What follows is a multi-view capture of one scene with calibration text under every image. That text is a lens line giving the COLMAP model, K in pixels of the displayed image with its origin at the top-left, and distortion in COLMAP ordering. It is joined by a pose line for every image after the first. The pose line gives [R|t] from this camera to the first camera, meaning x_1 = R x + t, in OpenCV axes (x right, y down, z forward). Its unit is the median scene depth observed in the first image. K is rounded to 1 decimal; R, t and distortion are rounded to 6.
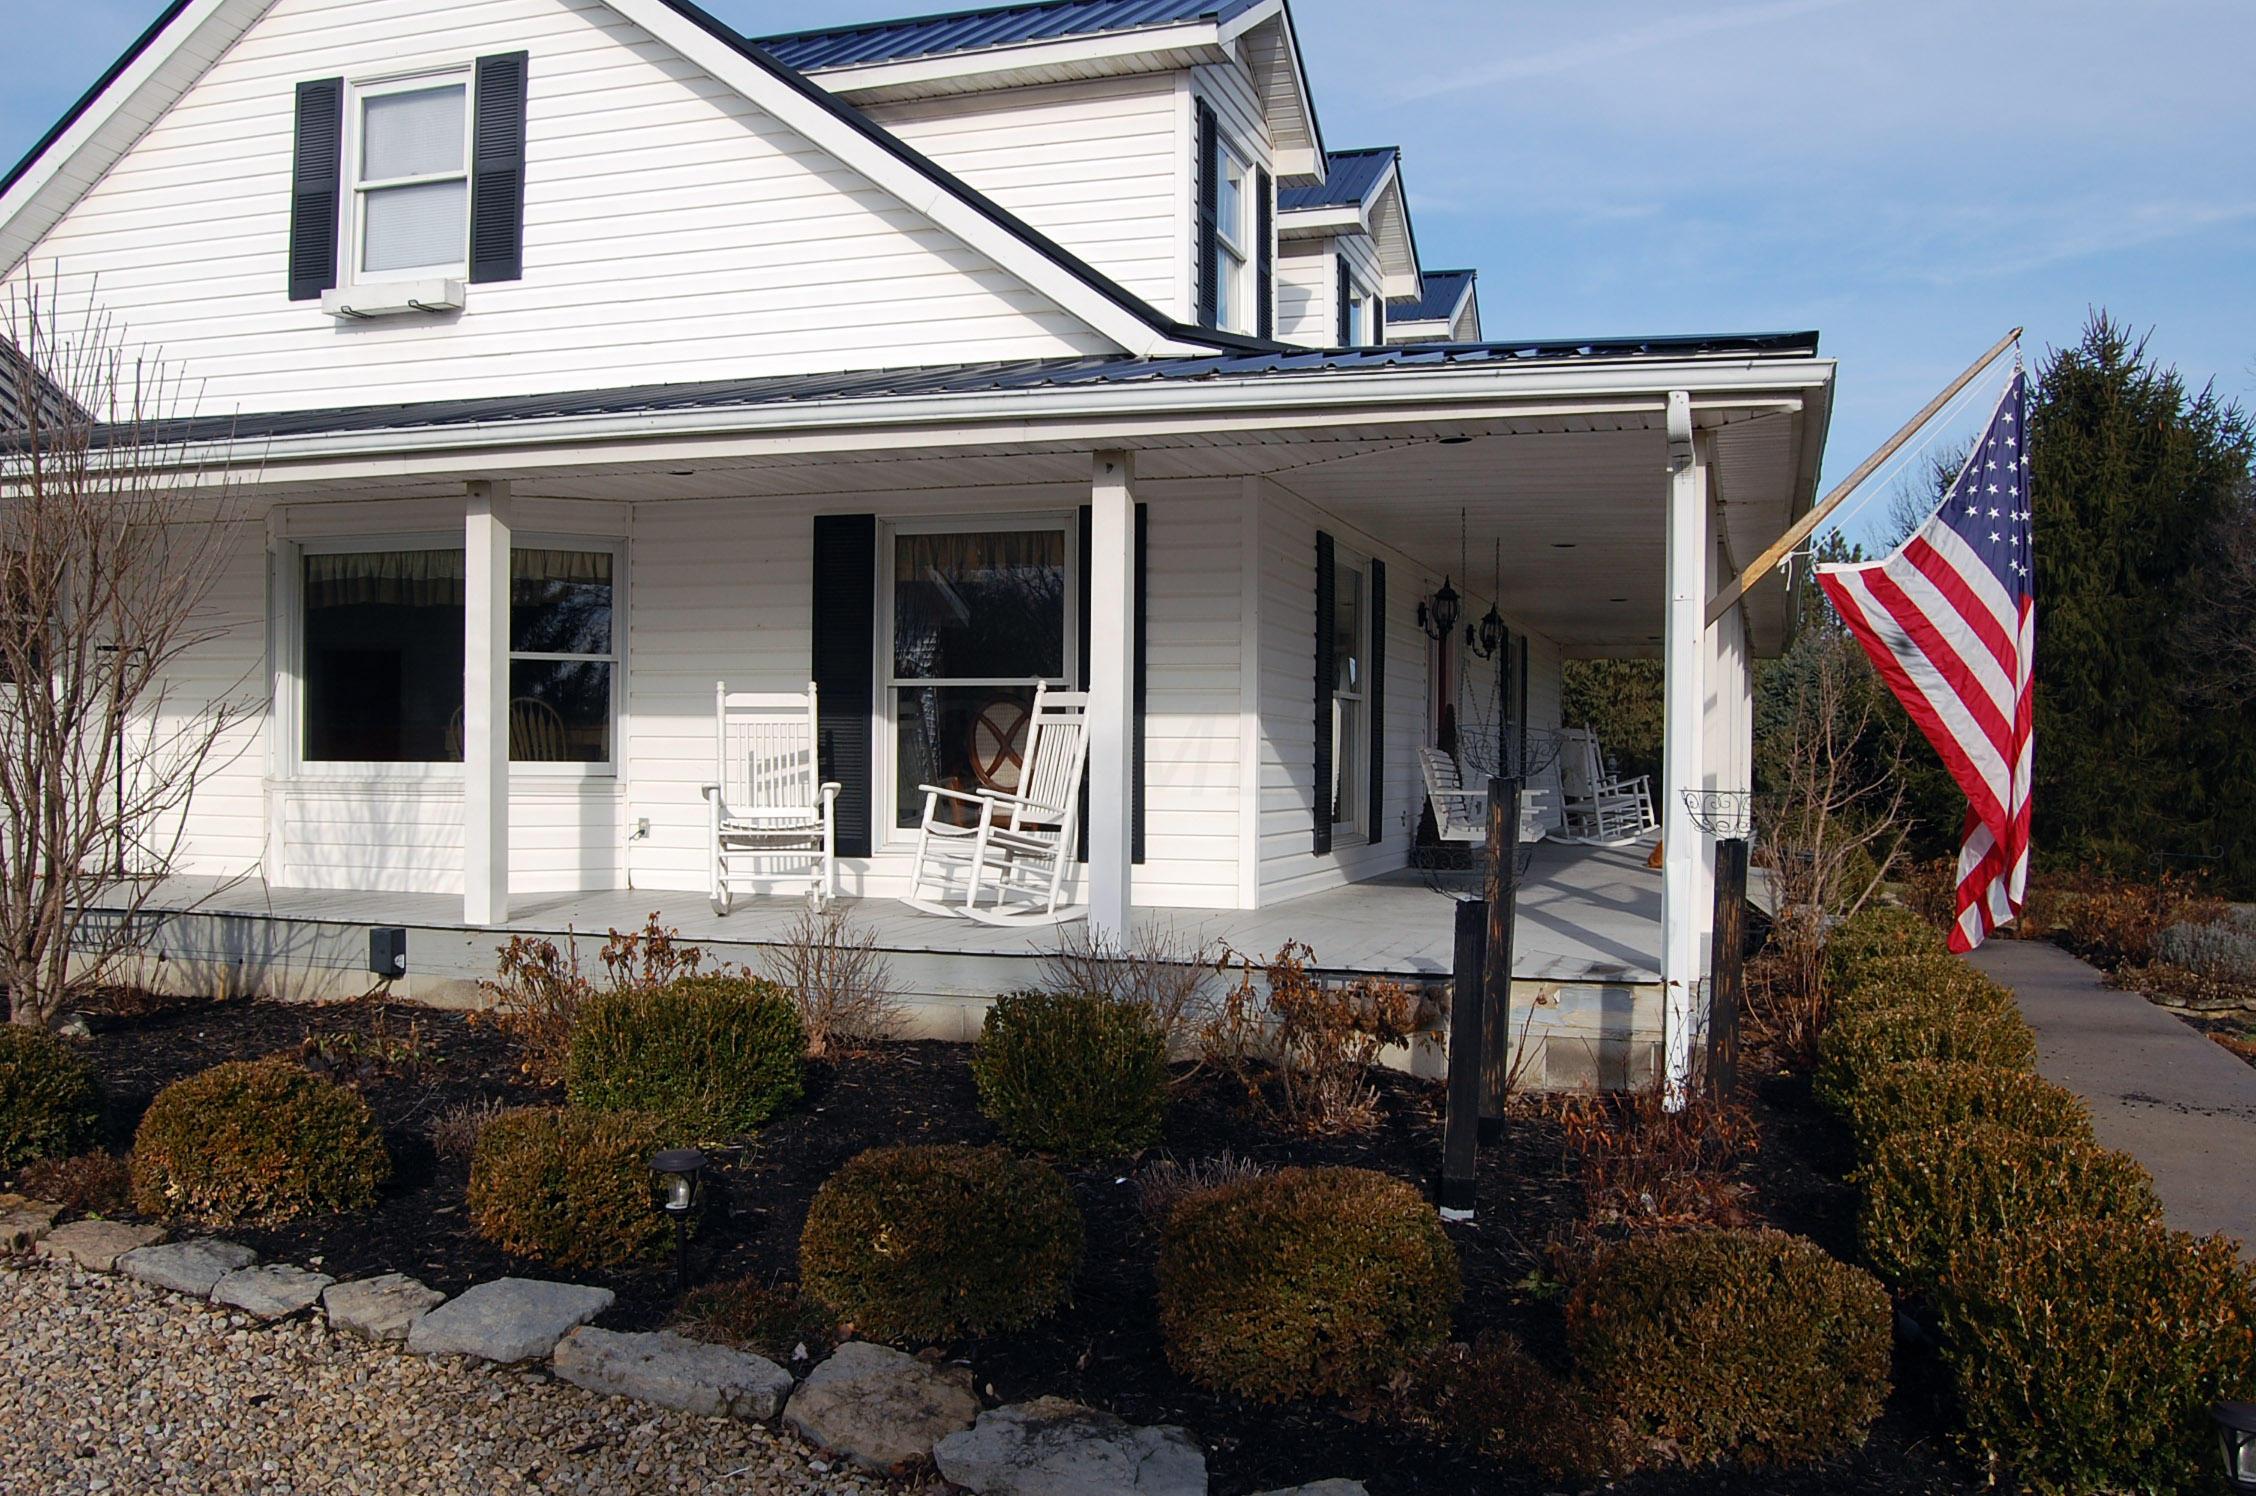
lens RADIAL K [[1901.7, 0, 1130.0], [0, 1901.7, 740.3], [0, 0, 1]] dist [-0.072123, -0.000660]
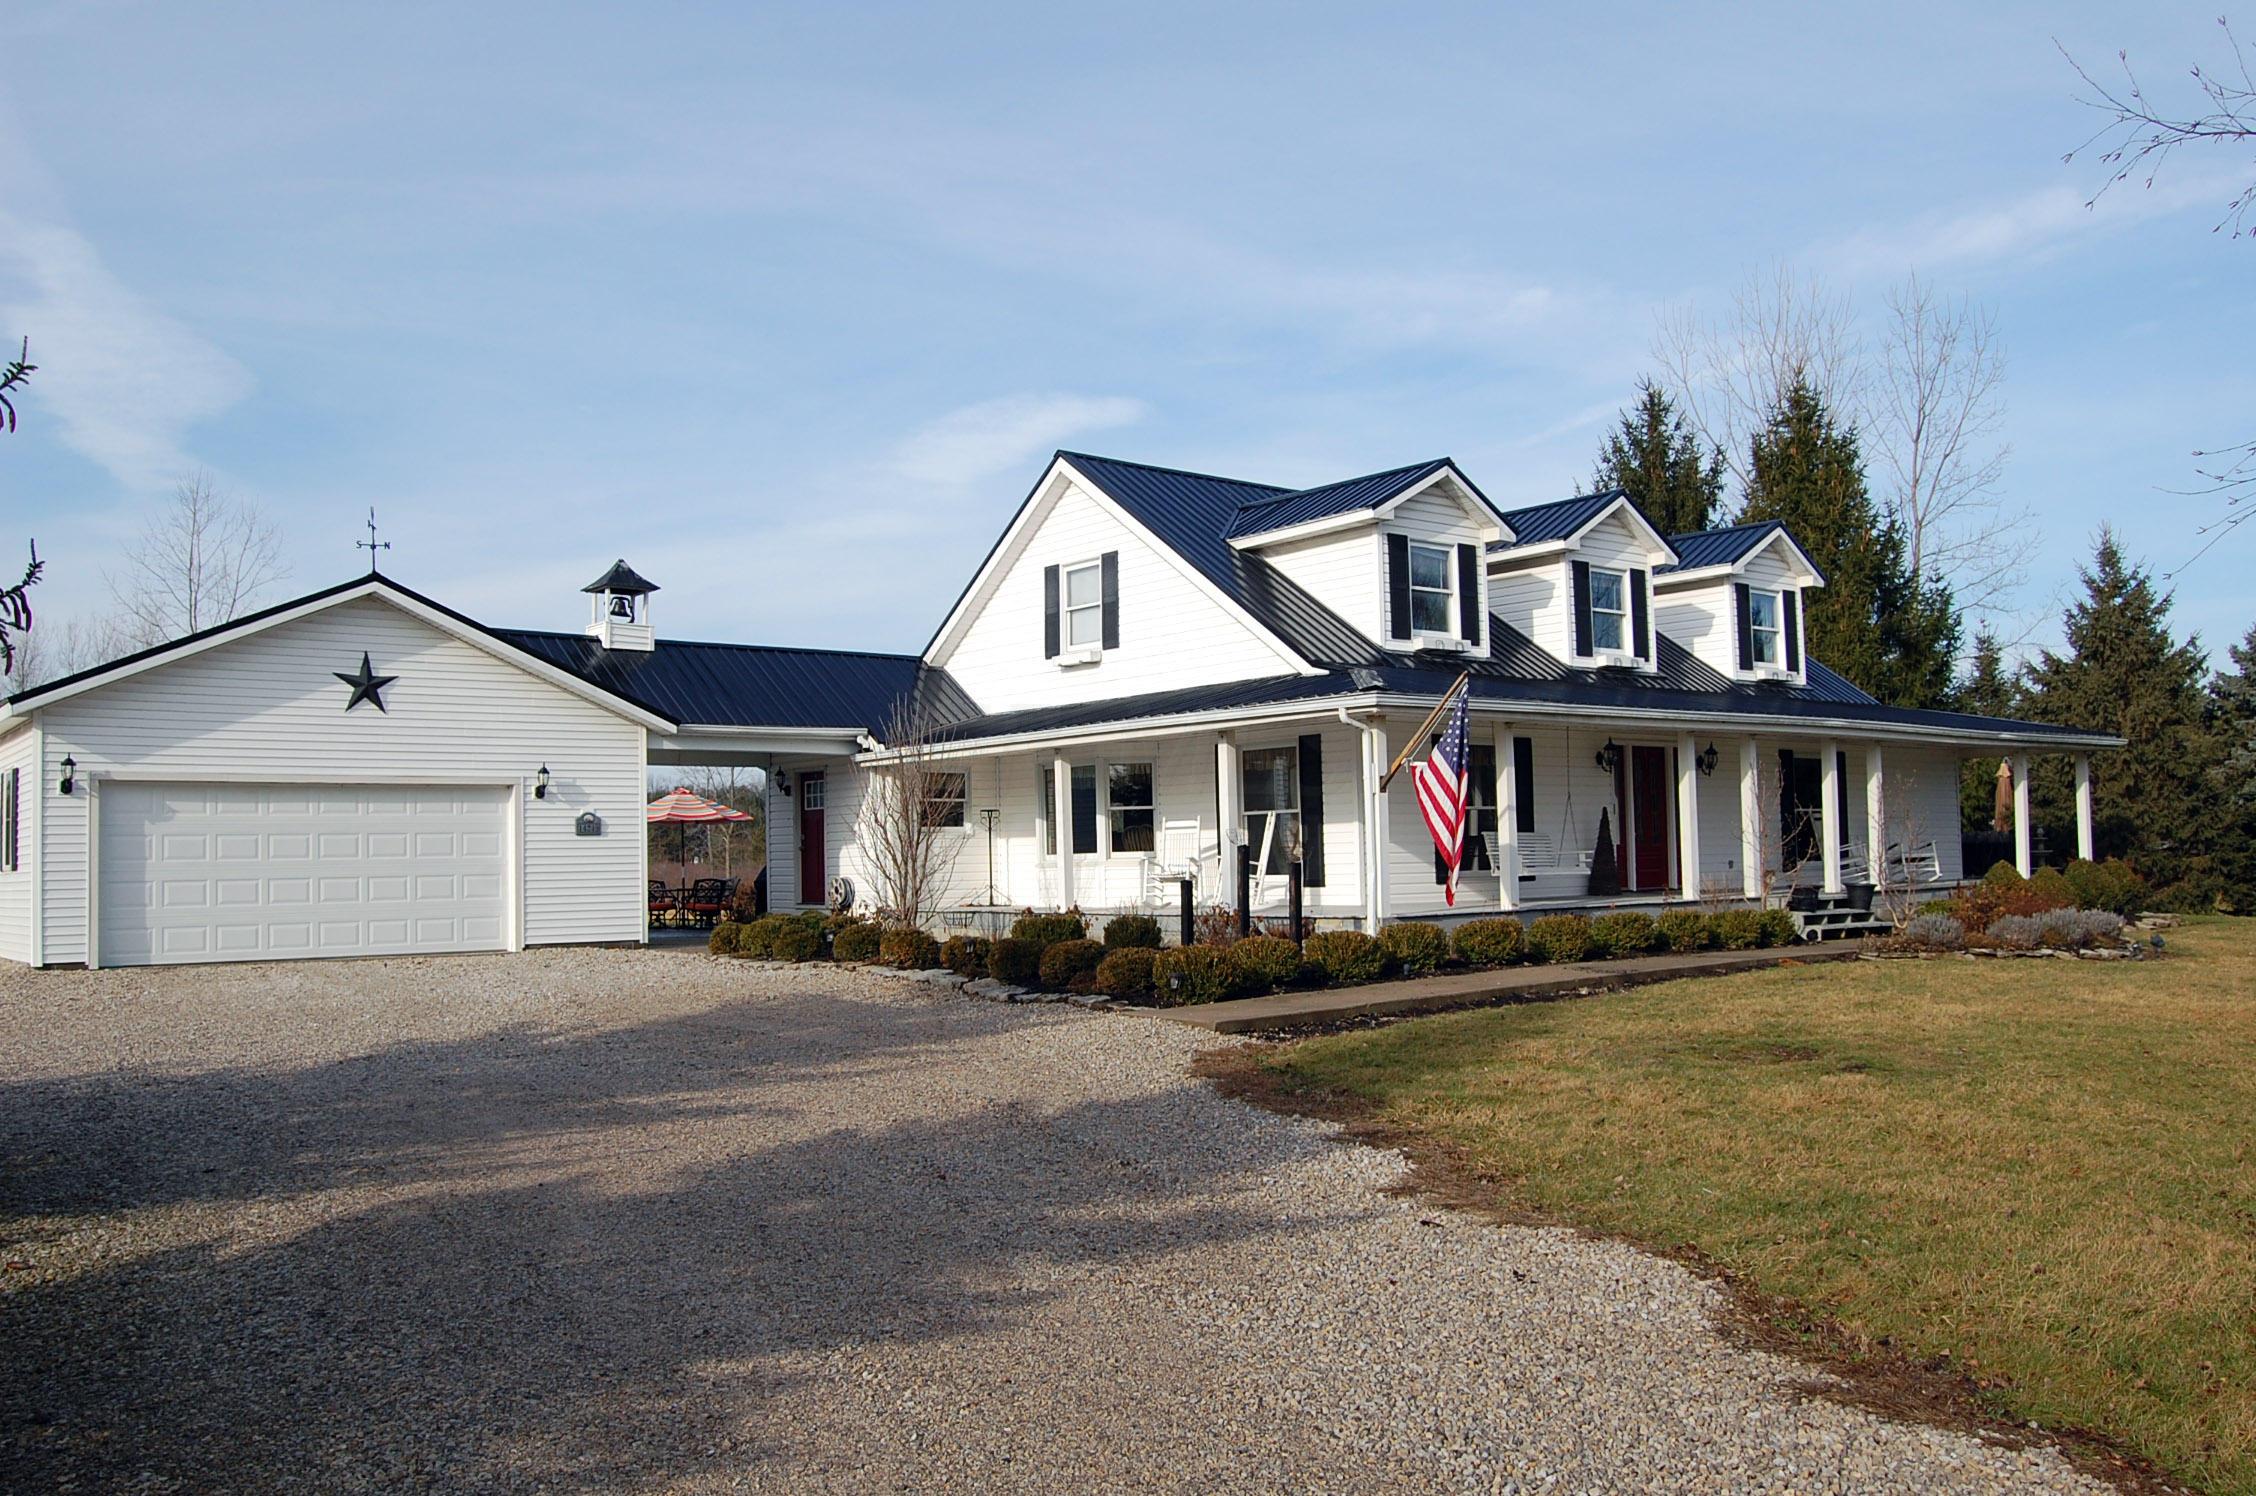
lens RADIAL K [[1836.7, 0, 1126.0], [0, 1836.7, 756.7], [0, 0, 1]] dist [-0.043491, -0.001946]
pose [[0.837793, -0.056083, -0.543099, 0.924339], [0.028953, 0.997874, -0.058383, 0.025939], [0.545219, 0.033189, 0.837636, -0.919894]]
